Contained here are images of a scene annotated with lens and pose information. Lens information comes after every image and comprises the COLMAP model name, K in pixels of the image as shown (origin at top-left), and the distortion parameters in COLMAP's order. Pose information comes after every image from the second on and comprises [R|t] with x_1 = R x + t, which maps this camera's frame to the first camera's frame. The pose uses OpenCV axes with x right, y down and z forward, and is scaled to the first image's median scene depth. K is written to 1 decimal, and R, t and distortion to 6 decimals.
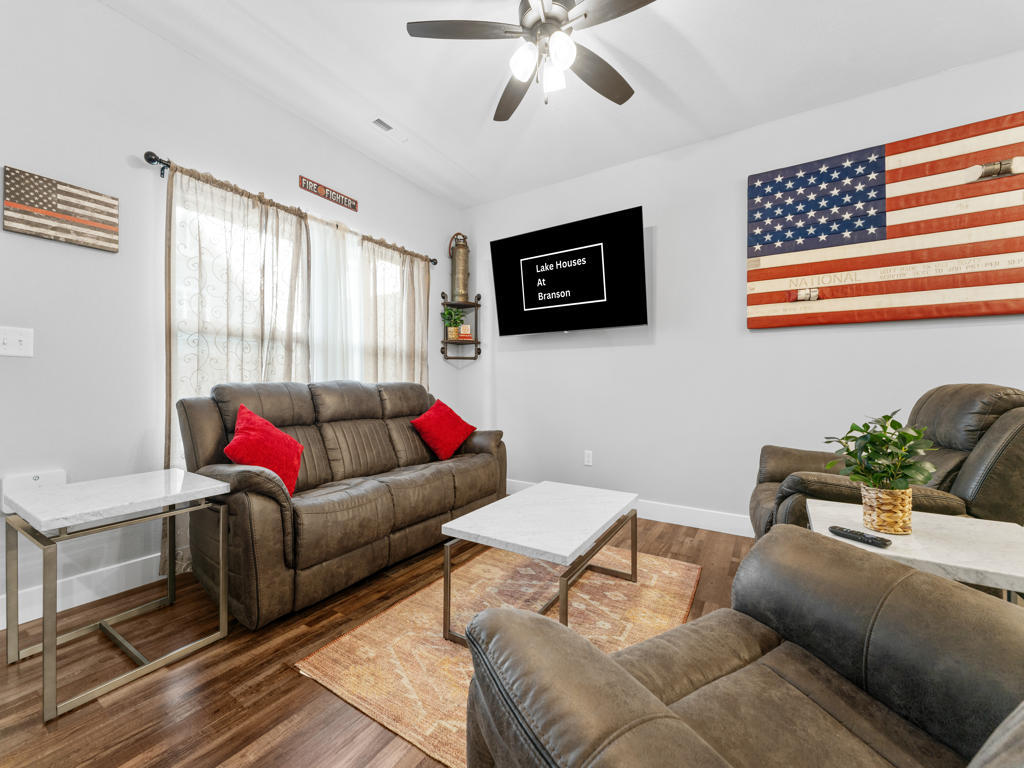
lens RADIAL K [[414.4, 0, 513.8], [0, 414.4, 384.1], [0, 0, 1]] dist [0.002214, -0.000672]
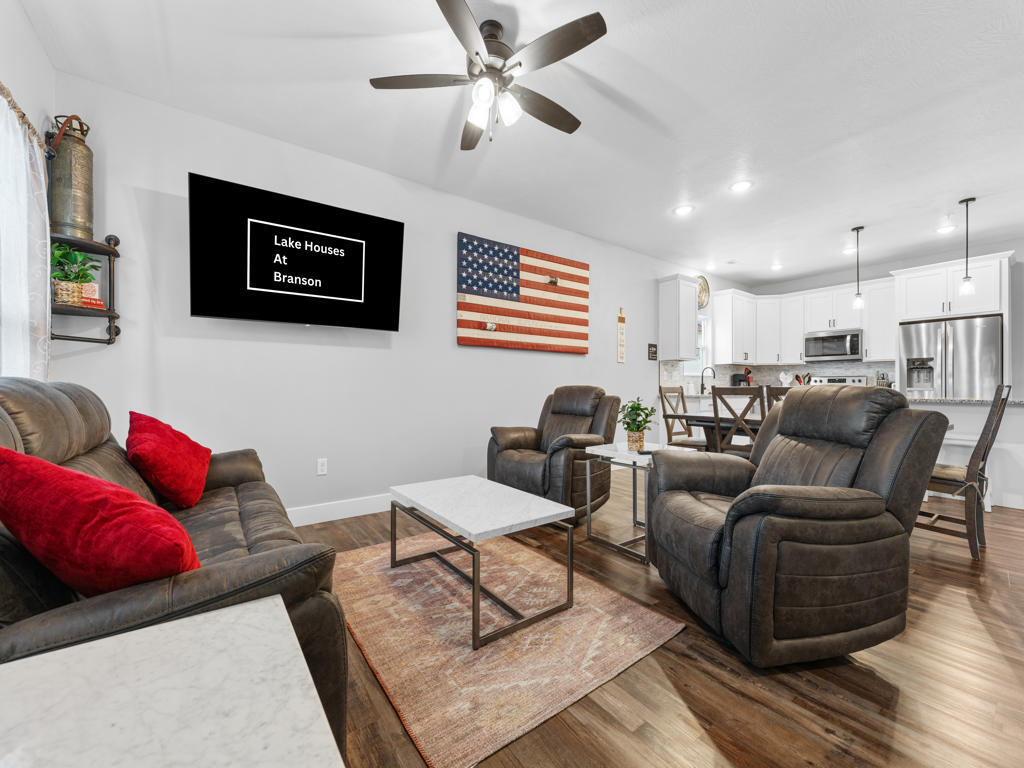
lens RADIAL K [[414.4, 0, 509.3], [0, 414.4, 388.5], [0, 0, 1]] dist [0.002214, -0.000672]
pose [[0.358599, -0.009644, 0.933442, -0.643638], [-0.003972, 0.999922, 0.011857, -0.007419], [-0.933483, -0.007959, 0.358533, 0.359815]]
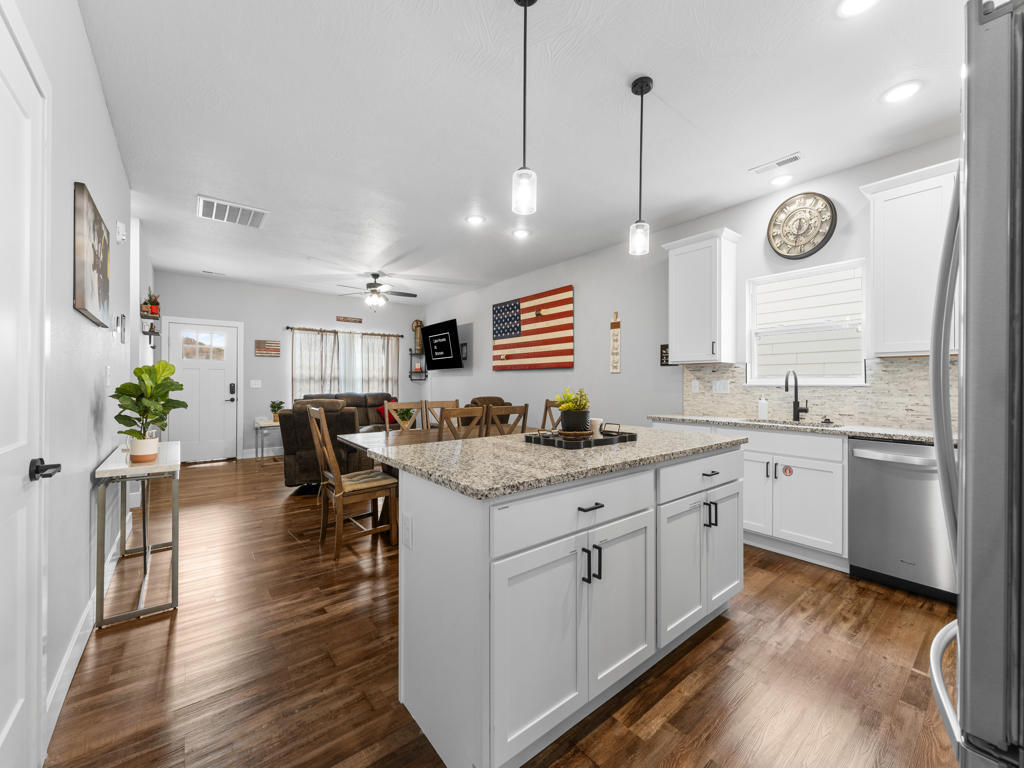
lens RADIAL K [[414.4, 0, 509.9], [0, 414.4, 385.2], [0, 0, 1]] dist [0.002214, -0.000672]
pose [[0.943349, -0.002801, -0.331790, 1.432112], [0.005153, 0.999967, 0.006208, -0.066226], [0.331761, -0.007566, 0.943333, -1.165909]]
